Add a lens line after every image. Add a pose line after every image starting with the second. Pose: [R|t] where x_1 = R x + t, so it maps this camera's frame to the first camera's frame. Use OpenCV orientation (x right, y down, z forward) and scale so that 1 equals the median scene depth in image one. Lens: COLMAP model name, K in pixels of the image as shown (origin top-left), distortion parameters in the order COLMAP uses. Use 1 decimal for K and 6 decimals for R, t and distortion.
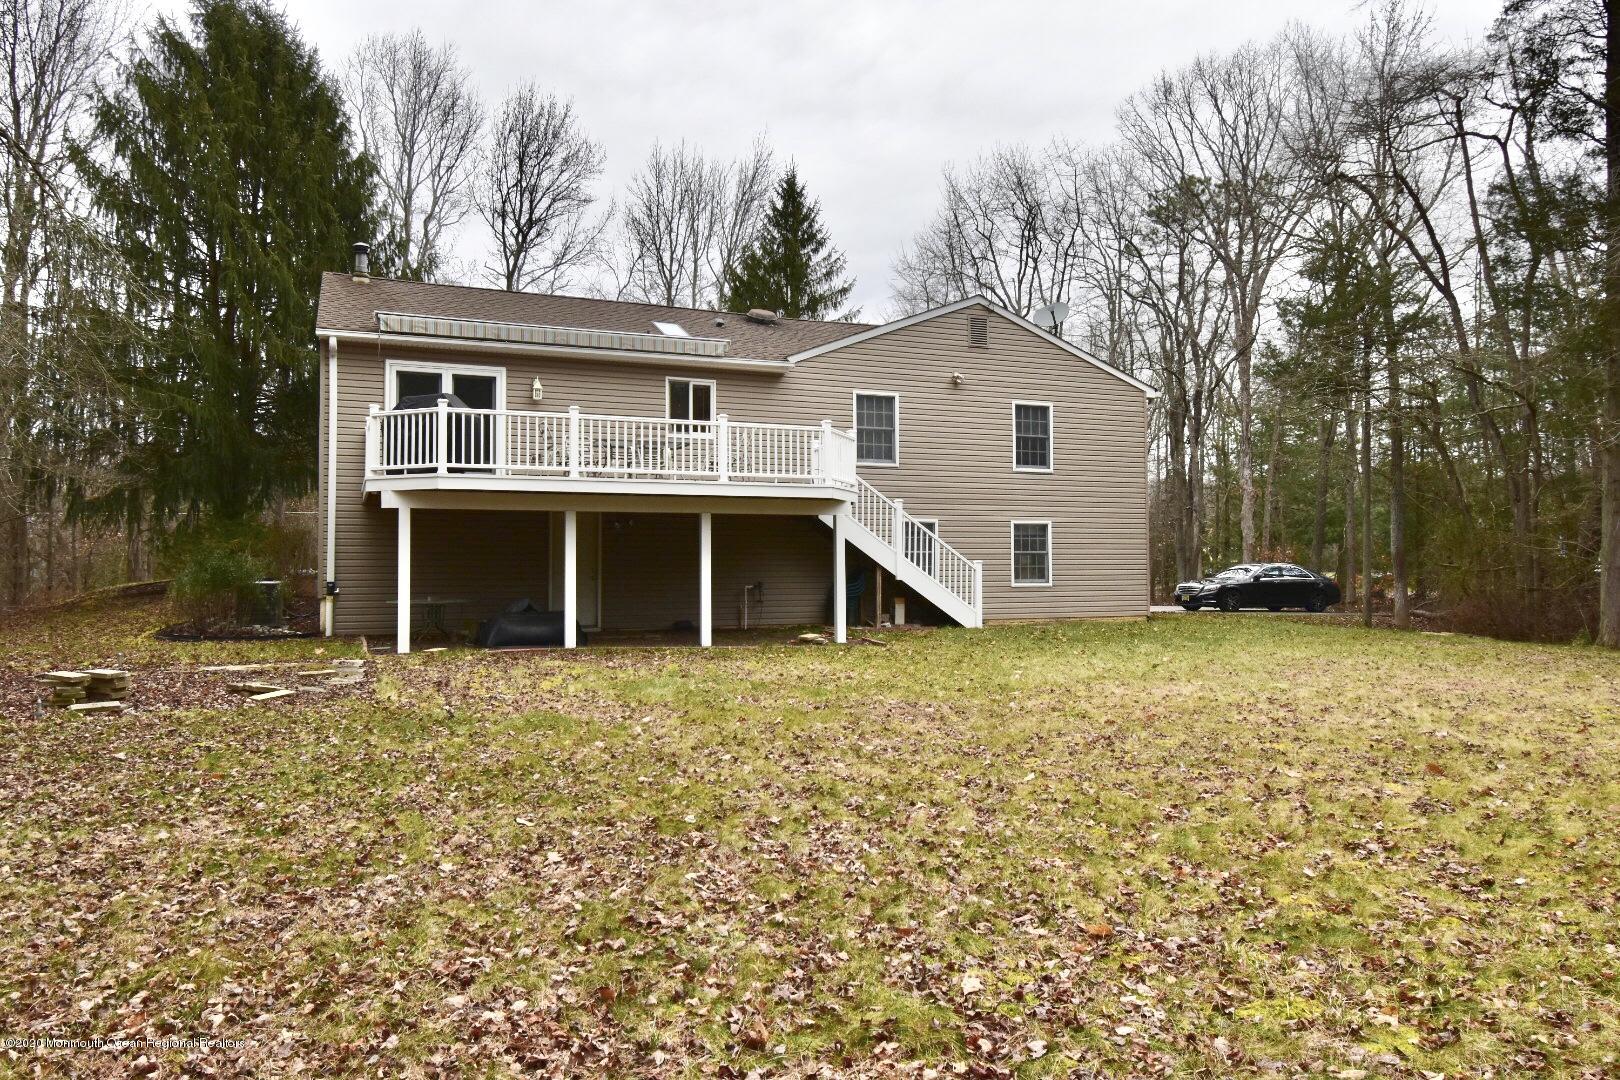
lens RADIAL K [[1114.2, 0, 810.1], [0, 1114.2, 533.3], [0, 0, 1]] dist [0.028405, -0.000296]
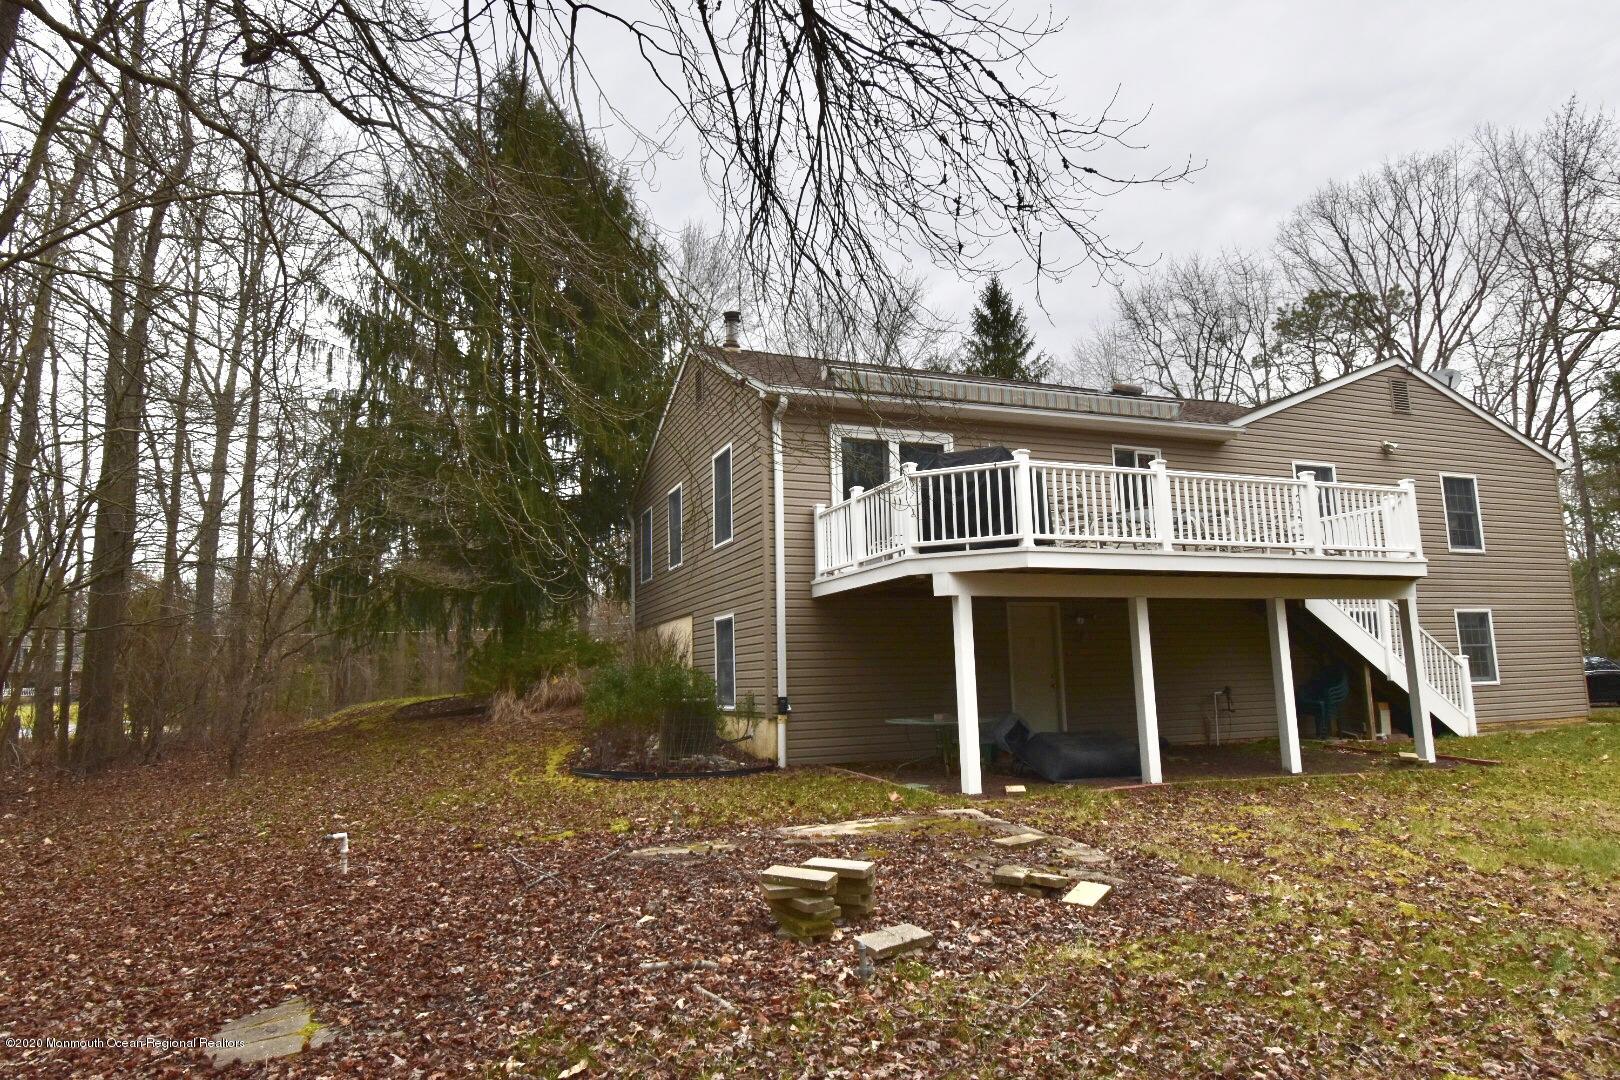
lens RADIAL K [[980.3, 0, 810.5], [0, 980.3, 544.8], [0, 0, 1]] dist [0.000580, -0.000784]
pose [[0.999715, -0.023615, -0.003414, -0.342651], [0.023138, 0.994408, -0.103040, 0.006636], [0.005828, 0.102932, 0.994671, 0.252440]]
